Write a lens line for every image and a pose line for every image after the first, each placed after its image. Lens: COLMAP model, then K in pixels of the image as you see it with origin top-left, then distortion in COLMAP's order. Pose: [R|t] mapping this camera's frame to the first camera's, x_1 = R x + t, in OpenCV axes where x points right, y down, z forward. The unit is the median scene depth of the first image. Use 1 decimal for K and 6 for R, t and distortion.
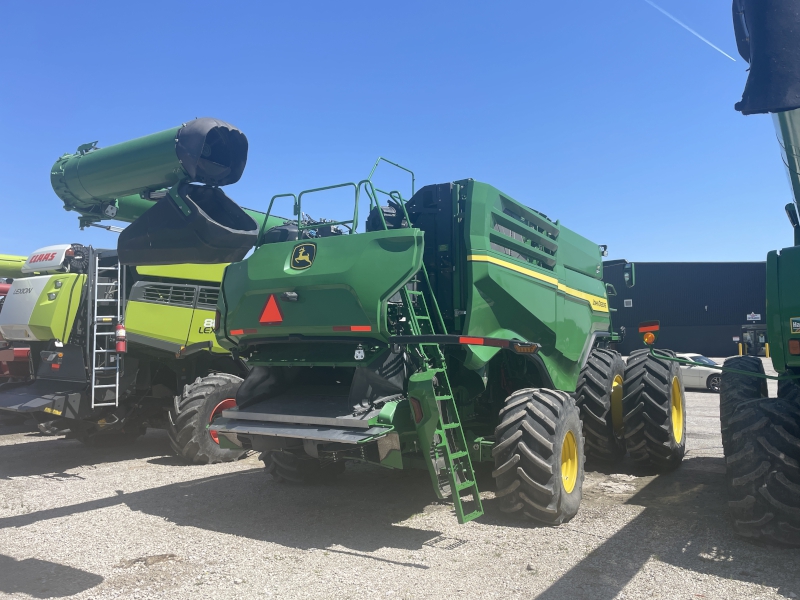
lens RADIAL K [[601.7, 0, 400.0], [0, 601.7, 312.1], [0, 0, 1]] dist [0.086346, -0.117711]
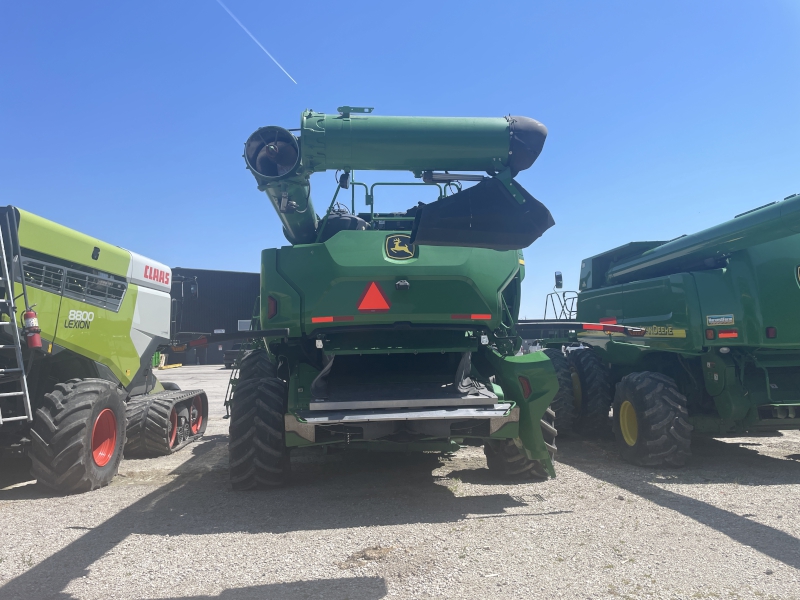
lens RADIAL K [[608.9, 0, 400.0], [0, 608.9, 300.0], [0, 0, 1]] dist [0.027443, -0.005811]
pose [[0.795540, 0.043489, 0.604338, -0.788199], [-0.019562, 0.998744, -0.046120, 0.046442], [-0.605585, 0.024868, 0.795392, 0.173336]]
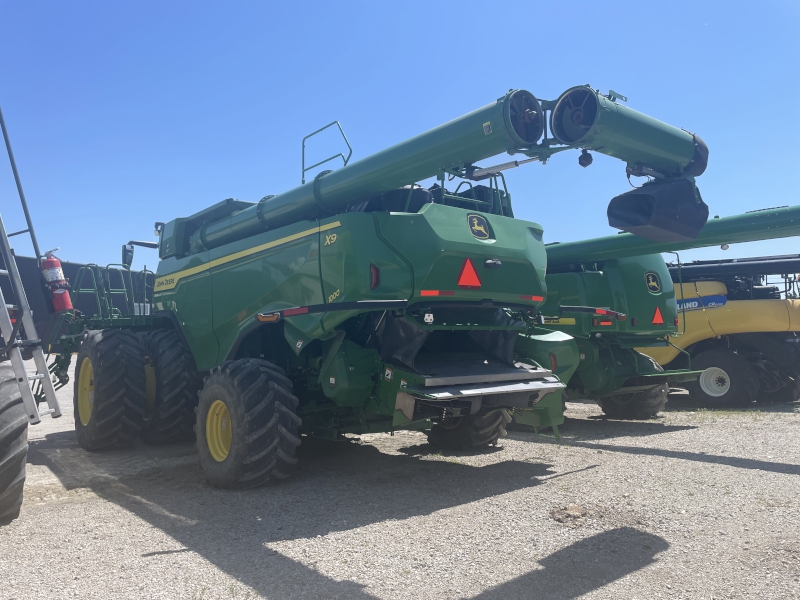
lens RADIAL K [[611.8, 0, 400.0], [0, 611.8, 300.0], [0, 0, 1]] dist [0.086828, -0.109862]
pose [[0.326388, 0.067191, 0.942845, -1.217930], [-0.045425, 0.997433, -0.055356, 0.102505], [-0.944144, -0.024761, 0.328602, 0.773032]]
